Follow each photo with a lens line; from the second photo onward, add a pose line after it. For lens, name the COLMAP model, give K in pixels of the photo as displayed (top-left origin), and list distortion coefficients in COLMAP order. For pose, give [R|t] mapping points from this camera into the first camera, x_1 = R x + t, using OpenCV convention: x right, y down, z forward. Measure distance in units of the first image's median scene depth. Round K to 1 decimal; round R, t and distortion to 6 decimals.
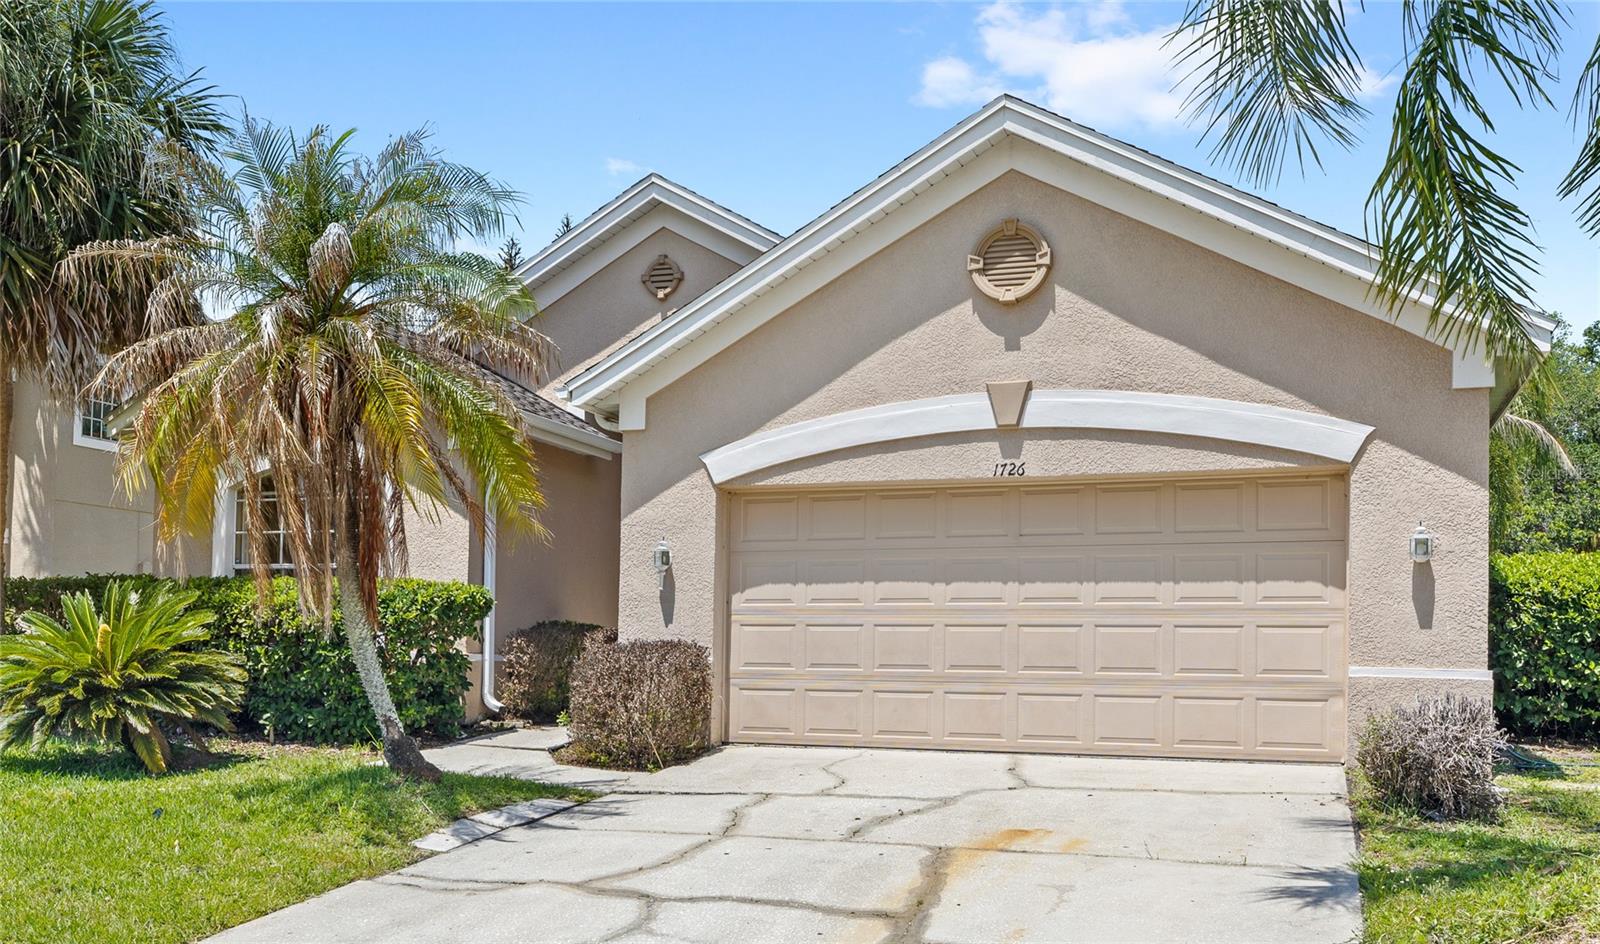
lens RADIAL K [[1643.4, 0, 800.0], [0, 1643.4, 472.0], [0, 0, 1]] dist [-0.006014, -0.002099]
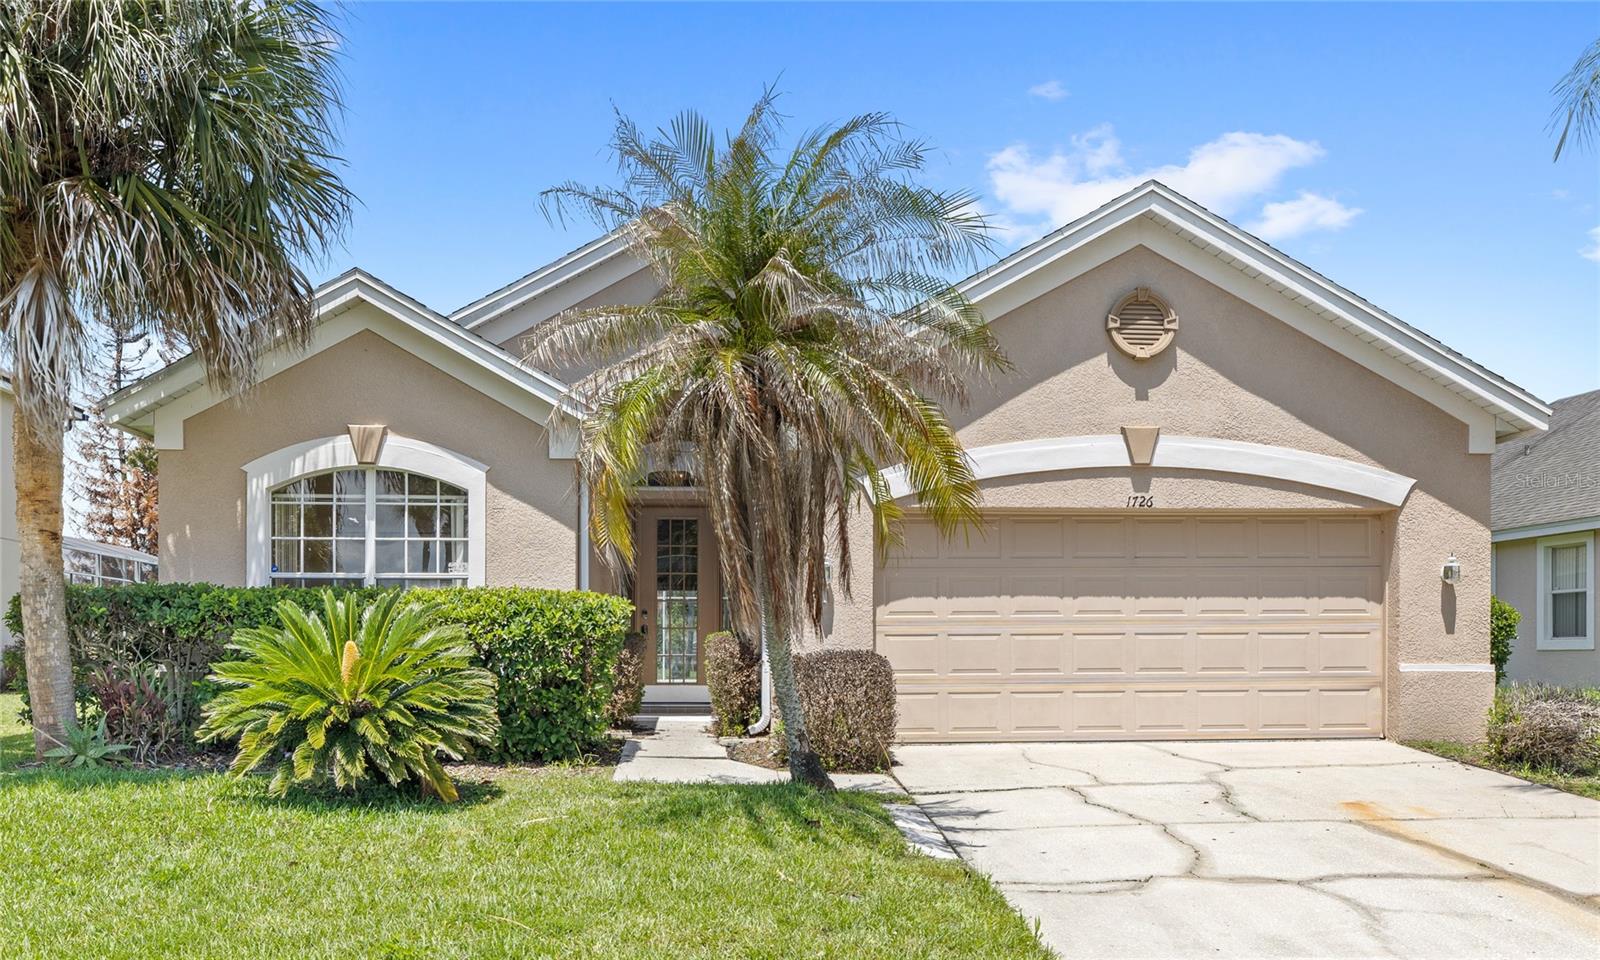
lens RADIAL K [[1425.5, 0, 799.2], [0, 1425.5, 551.2], [0, 0, 1]] dist [-0.001491, 0.004074]
pose [[0.884990, 0.019459, 0.465204, -0.562798], [-0.036643, 0.998938, 0.027925, 0.014448], [-0.464167, -0.041760, 0.884763, 0.209327]]
